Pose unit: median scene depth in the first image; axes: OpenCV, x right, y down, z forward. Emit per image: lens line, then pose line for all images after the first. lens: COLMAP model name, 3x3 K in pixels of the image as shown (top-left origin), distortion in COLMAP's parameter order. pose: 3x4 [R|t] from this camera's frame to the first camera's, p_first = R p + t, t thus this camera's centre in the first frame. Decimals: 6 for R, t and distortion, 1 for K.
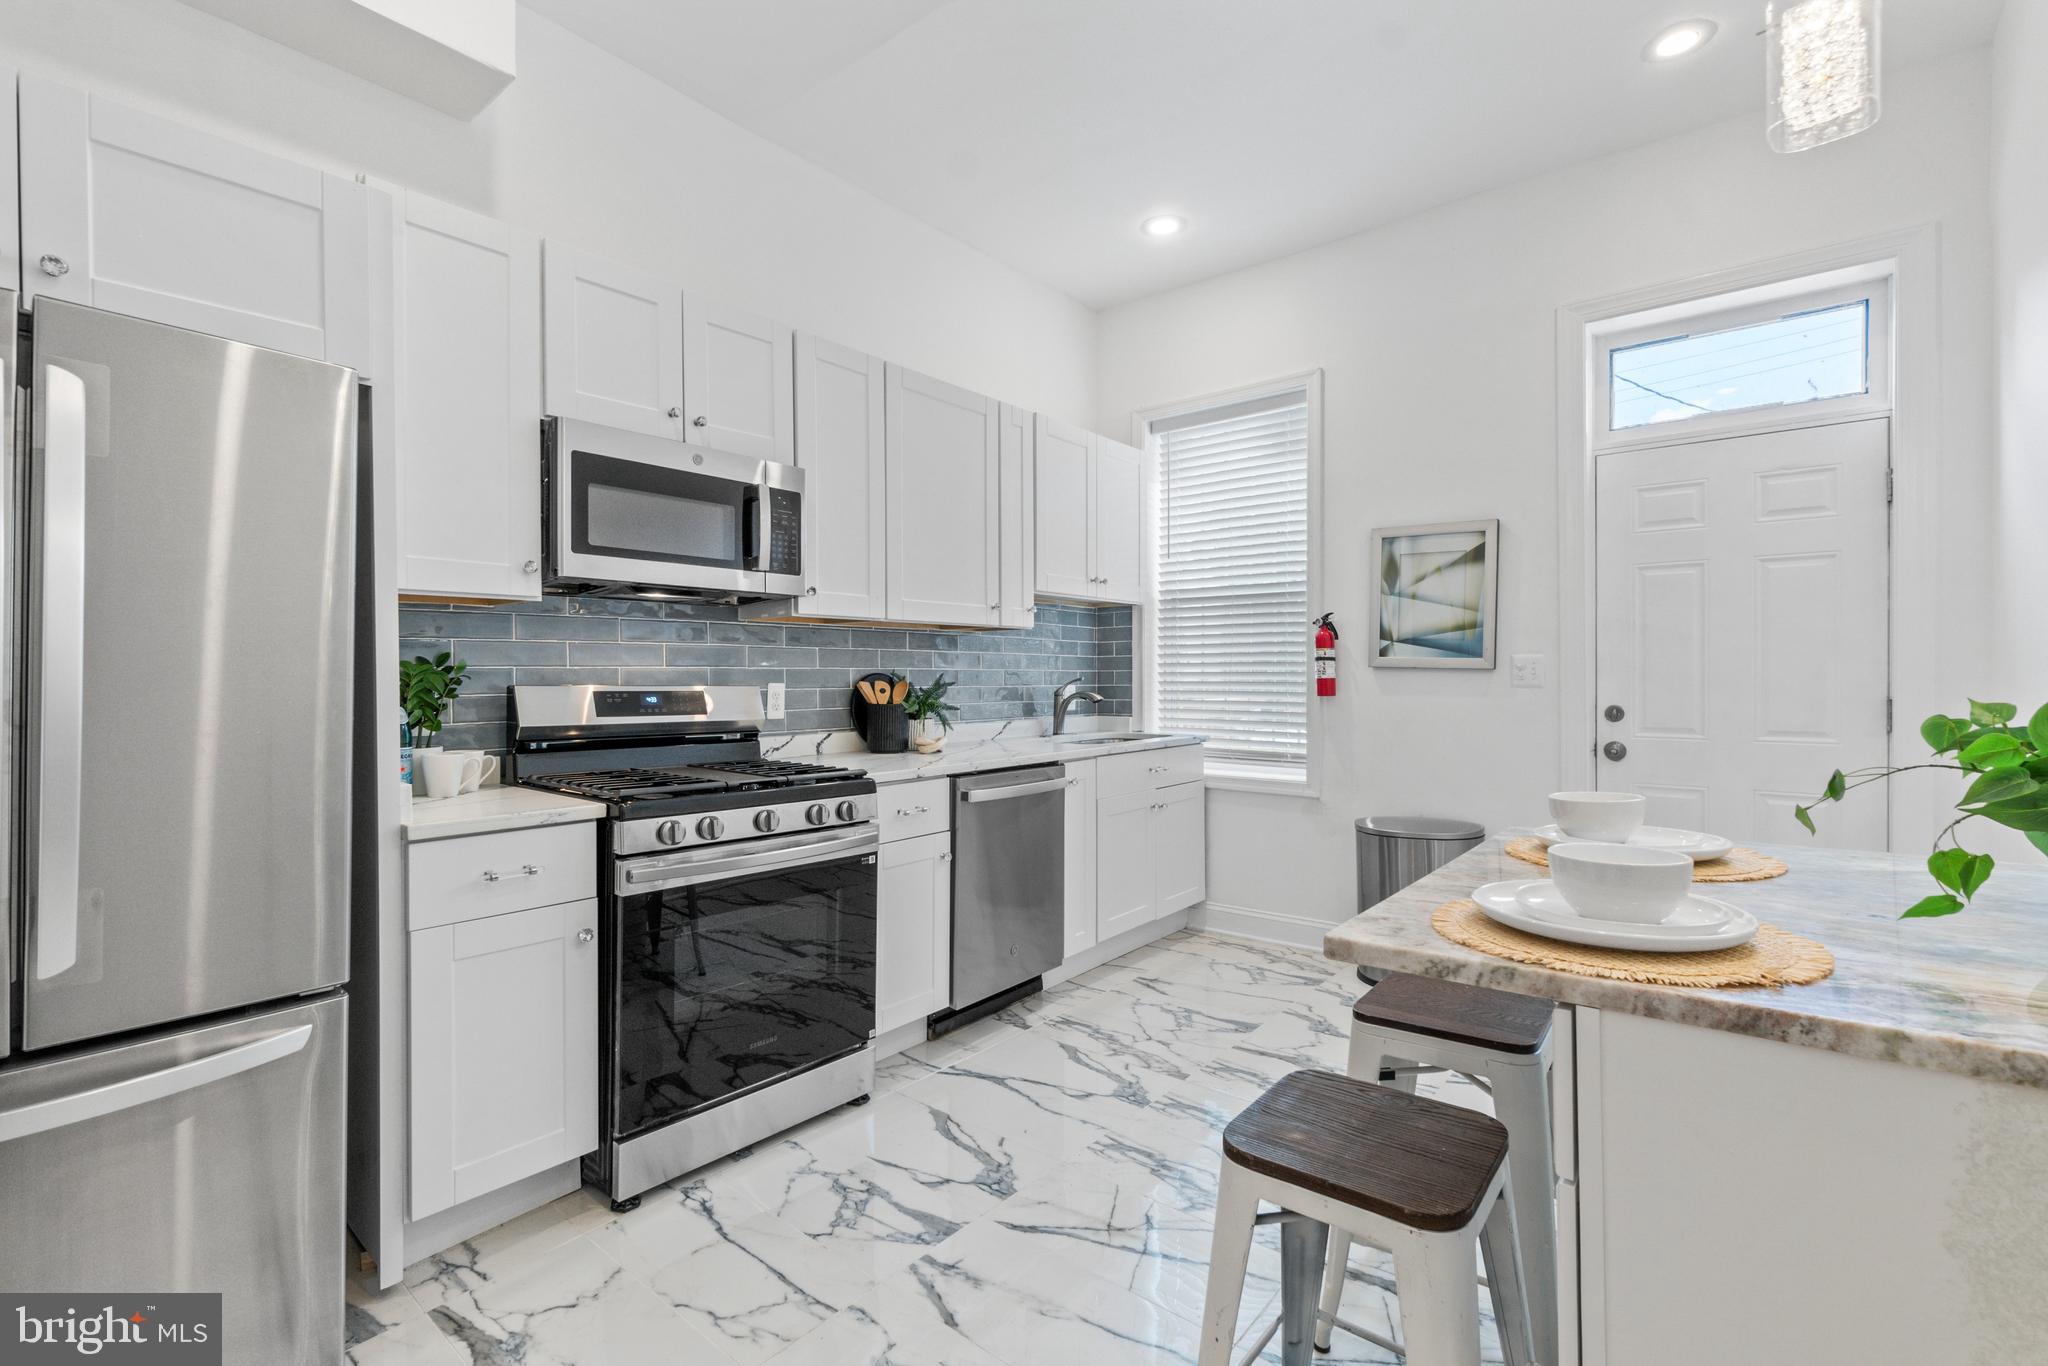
lens RADIAL K [[879.9, 0, 1008.2], [0, 879.9, 678.5], [0, 0, 1]] dist [-0.001590, -0.000091]
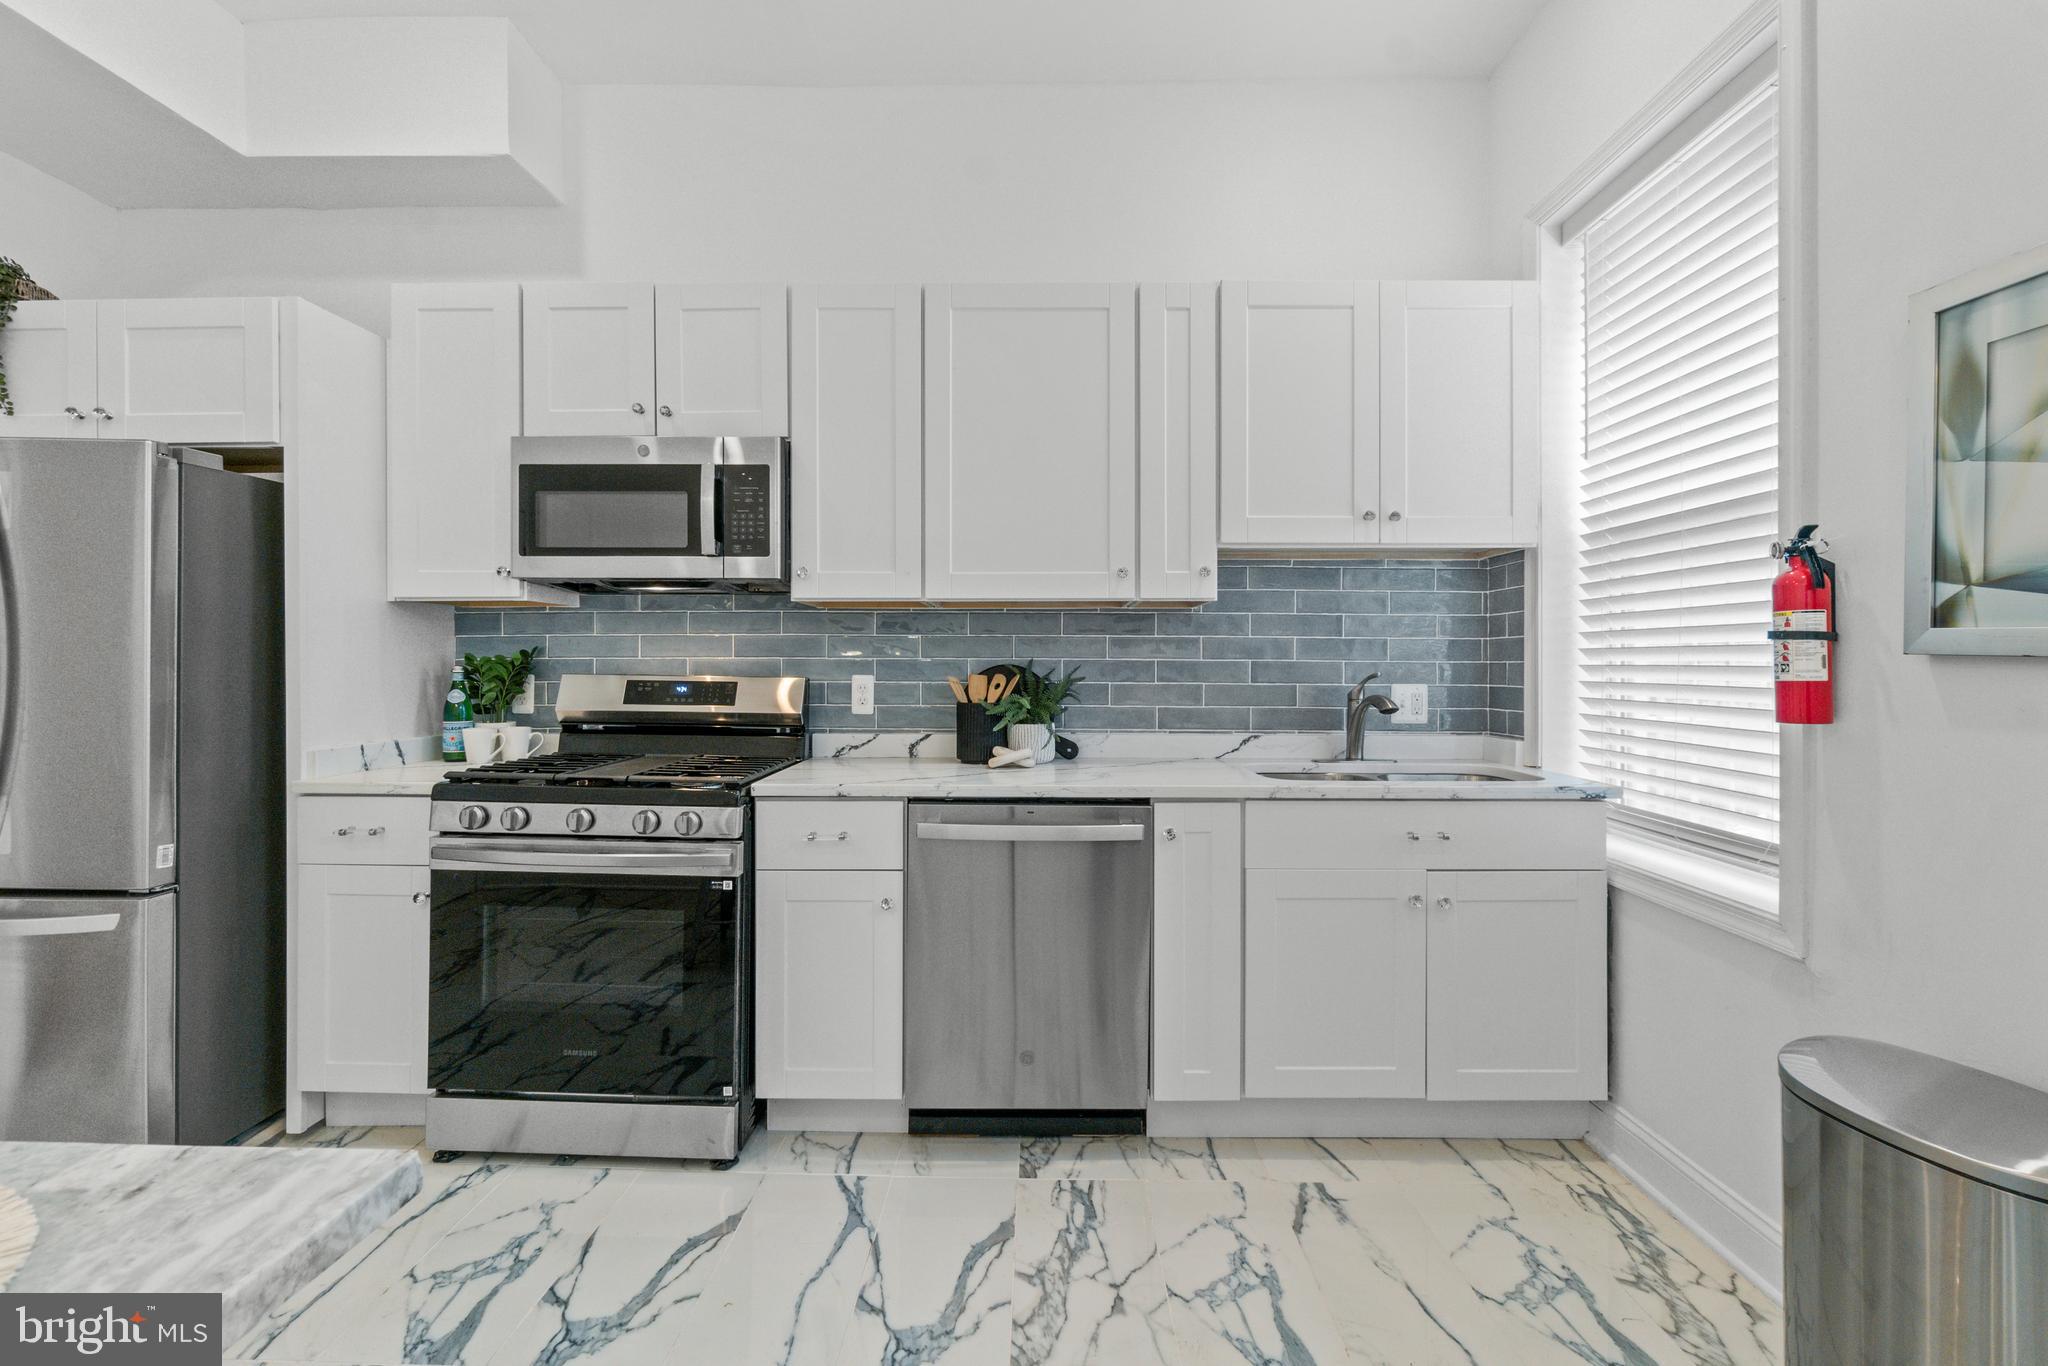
lens RADIAL K [[879.4, 0, 1033.8], [0, 879.4, 663.5], [0, 0, 1]] dist [-0.004180, -0.000510]
pose [[0.644375, 0.004033, -0.764699, 0.525625], [-0.007013, 0.999975, -0.000636, -0.006914], [0.764678, 0.005772, 0.644387, 0.526511]]
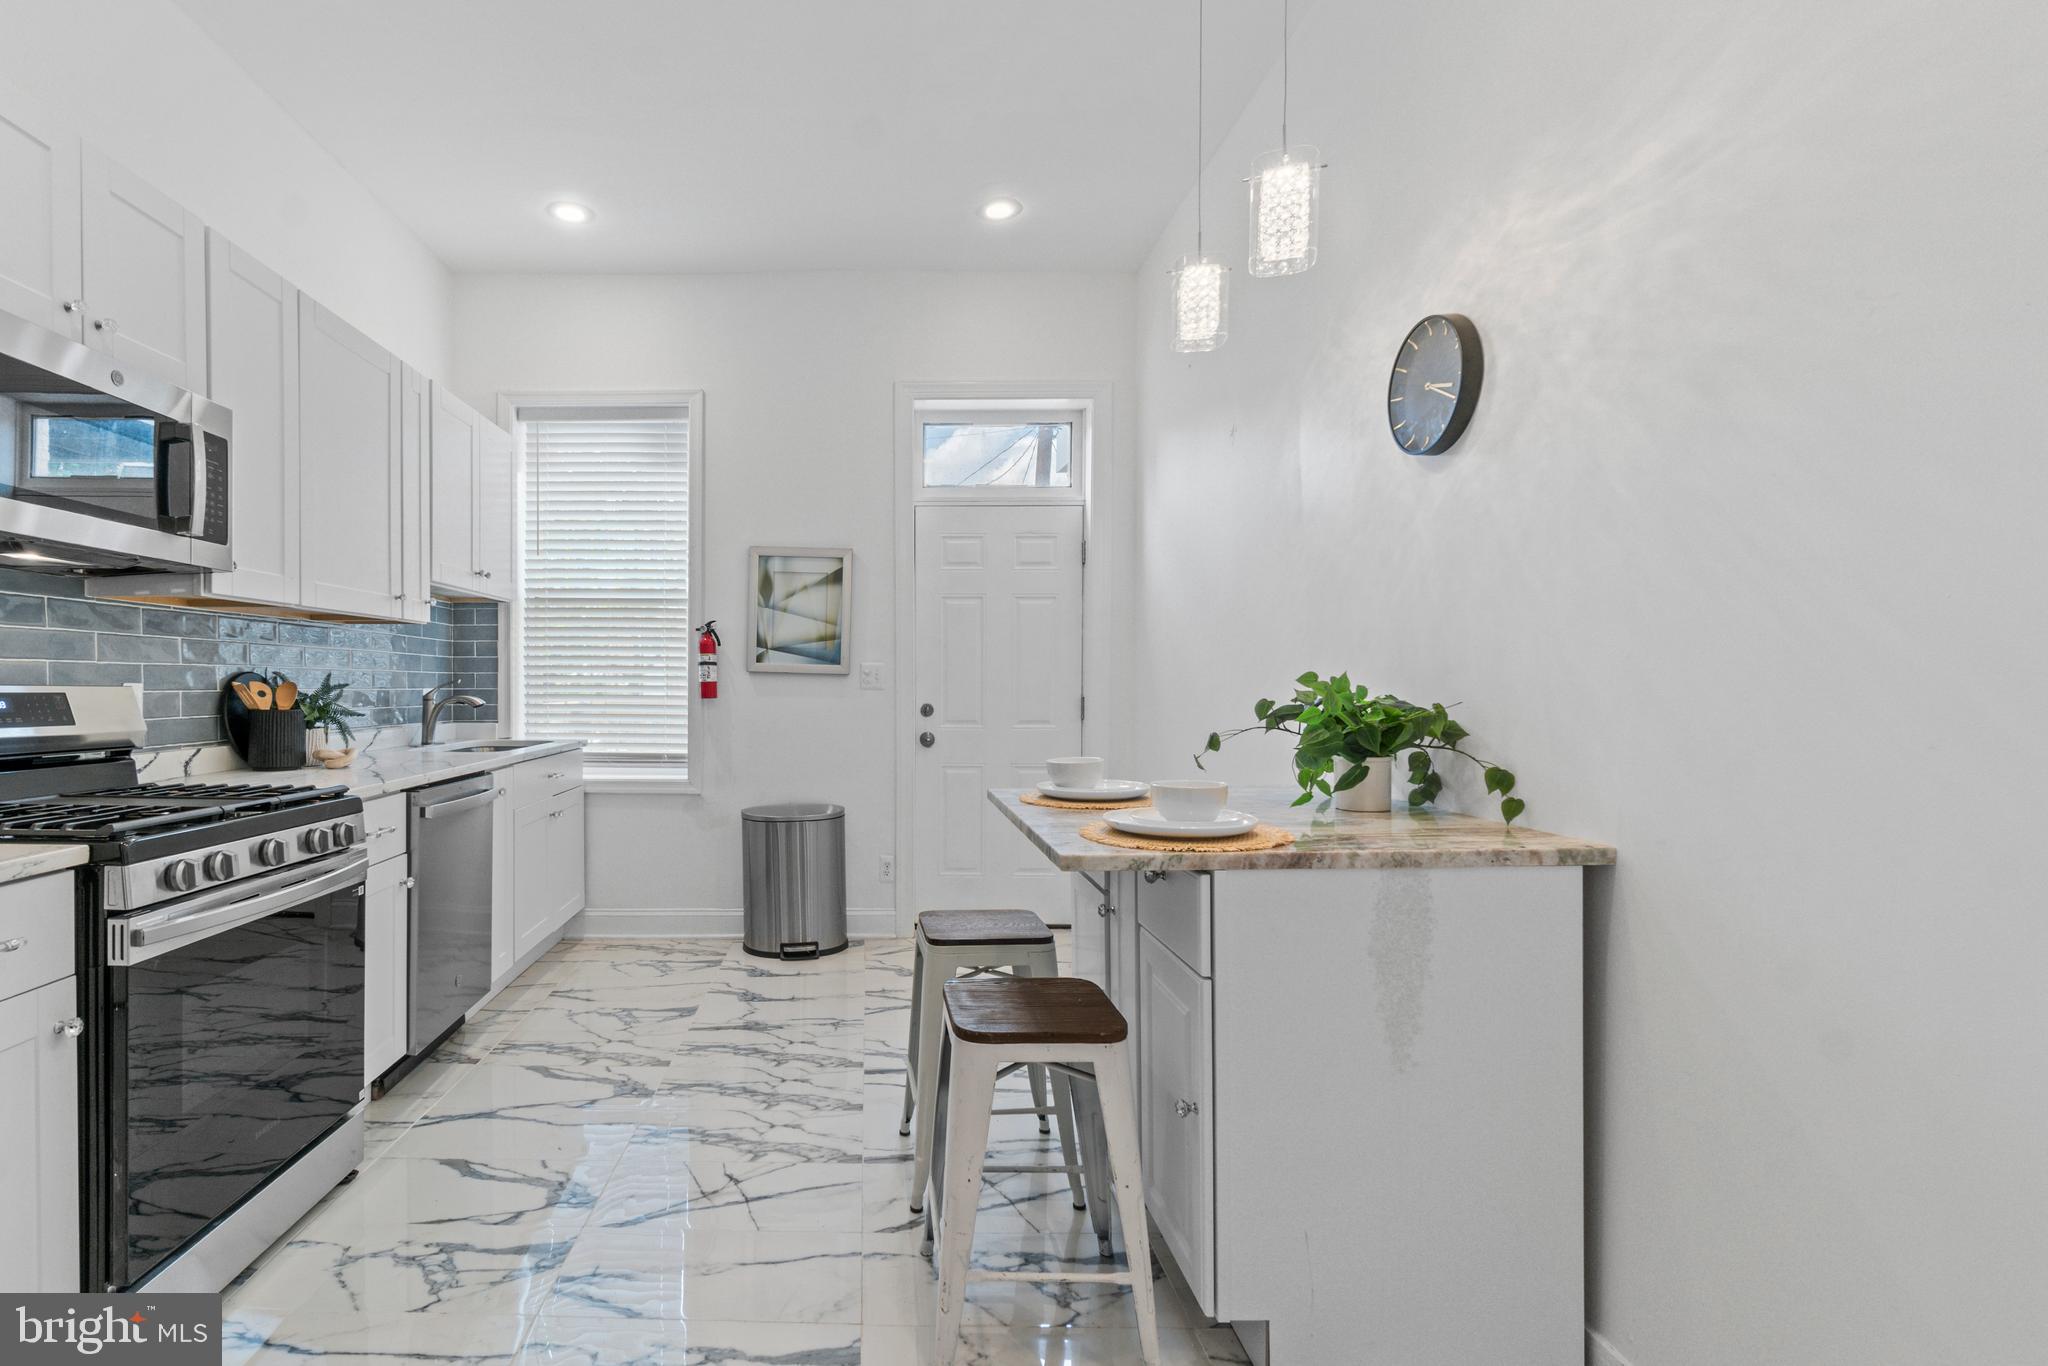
lens RADIAL K [[945.9, 0, 813.3], [0, 945.9, 693.6], [0, 0, 1]] dist [-0.002011, -0.000108]
pose [[0.794433, -0.002424, 0.607347, -0.280020], [-0.002608, 0.999969, 0.007402, 0.006305], [-0.607346, -0.007465, 0.794403, 0.009817]]
